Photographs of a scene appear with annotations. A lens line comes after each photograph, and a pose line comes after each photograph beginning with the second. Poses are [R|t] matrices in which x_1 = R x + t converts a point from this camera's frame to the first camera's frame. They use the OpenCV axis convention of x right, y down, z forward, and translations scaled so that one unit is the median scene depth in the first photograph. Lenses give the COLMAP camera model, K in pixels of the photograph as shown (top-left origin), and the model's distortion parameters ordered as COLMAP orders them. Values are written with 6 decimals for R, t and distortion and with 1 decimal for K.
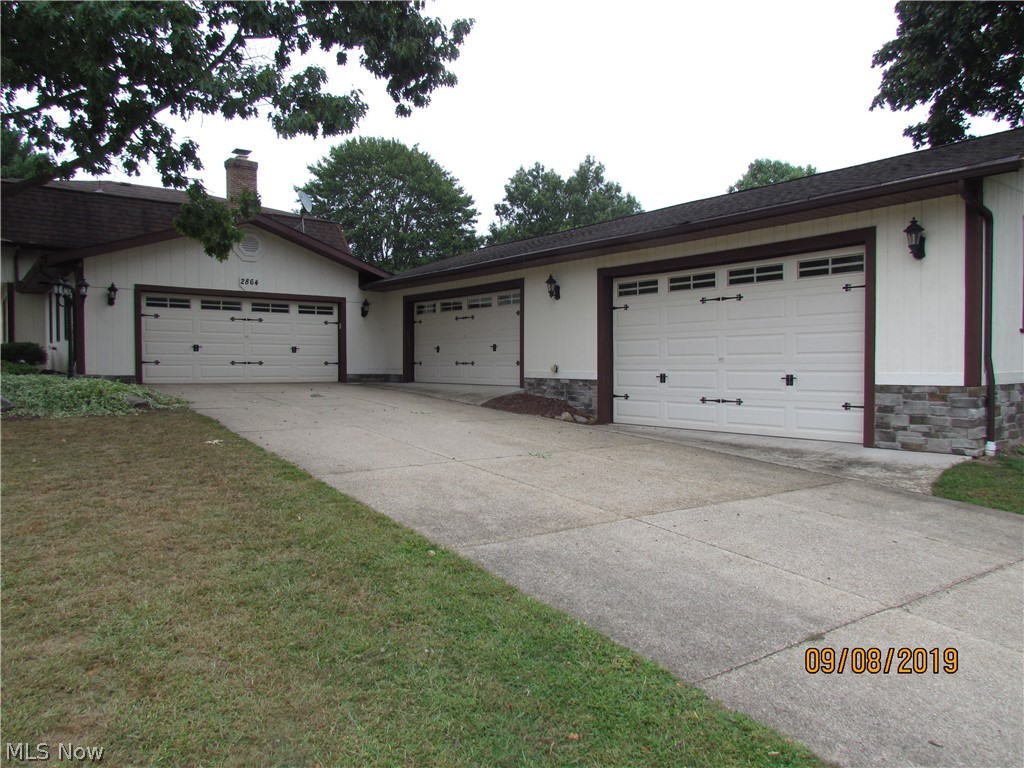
lens RADIAL K [[735.4, 0, 511.9], [0, 735.4, 383.5], [0, 0, 1]] dist [-0.012827, -0.002131]
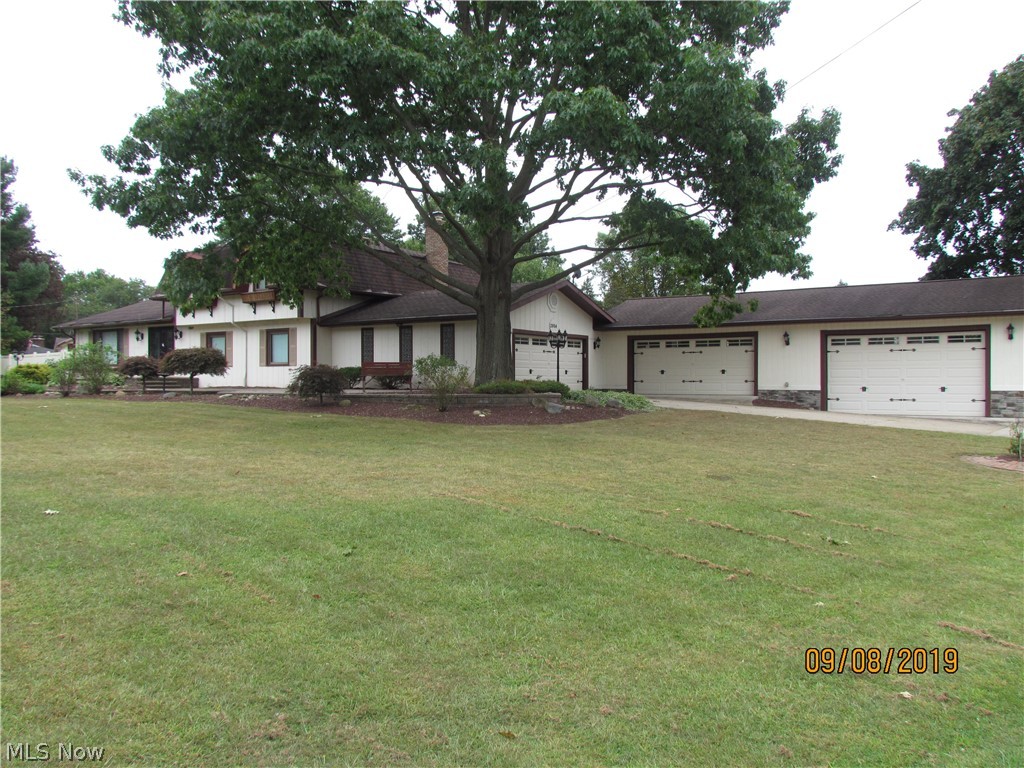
lens RADIAL K [[873.6, 0, 510.9], [0, 873.6, 381.3], [0, 0, 1]] dist [-0.007708, -0.002952]
pose [[0.934095, -0.006638, 0.356963, -1.383969], [0.013414, 0.999774, -0.016510, -0.002126], [-0.356773, 0.020210, 0.933973, -0.762050]]
